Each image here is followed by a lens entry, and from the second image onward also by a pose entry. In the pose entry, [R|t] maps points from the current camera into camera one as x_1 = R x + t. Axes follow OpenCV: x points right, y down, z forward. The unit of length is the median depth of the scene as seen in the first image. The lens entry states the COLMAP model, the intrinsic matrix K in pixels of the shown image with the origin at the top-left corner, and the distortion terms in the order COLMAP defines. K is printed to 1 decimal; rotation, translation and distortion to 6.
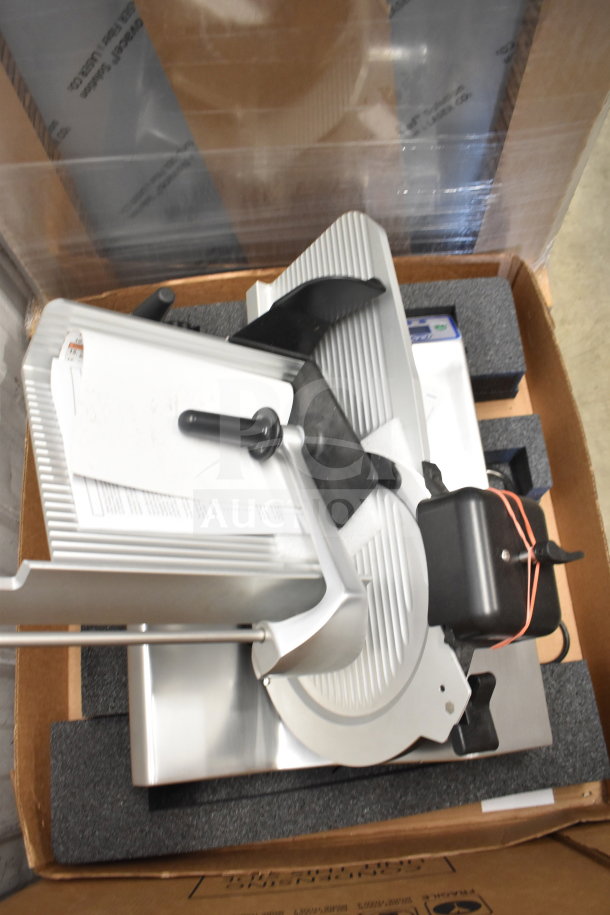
lens RADIAL K [[838.8, 0, 263.5], [0, 838.8, 457.3], [0, 0, 1]] dist [-0.079904, -0.022542]
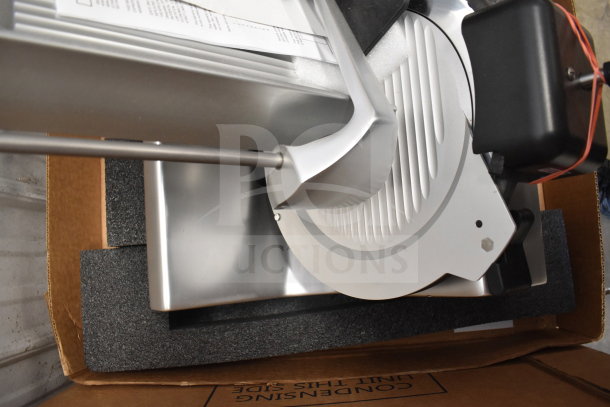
lens RADIAL K [[559.2, 0, 305.0], [0, 559.2, 203.5], [0, 0, 1]] dist [-0.079904, -0.022542]
pose [[0.997414, 0.026505, 0.066801, -0.009844], [-0.040396, 0.975538, 0.216088, 0.097247], [-0.059440, -0.218228, 0.974086, 0.310807]]
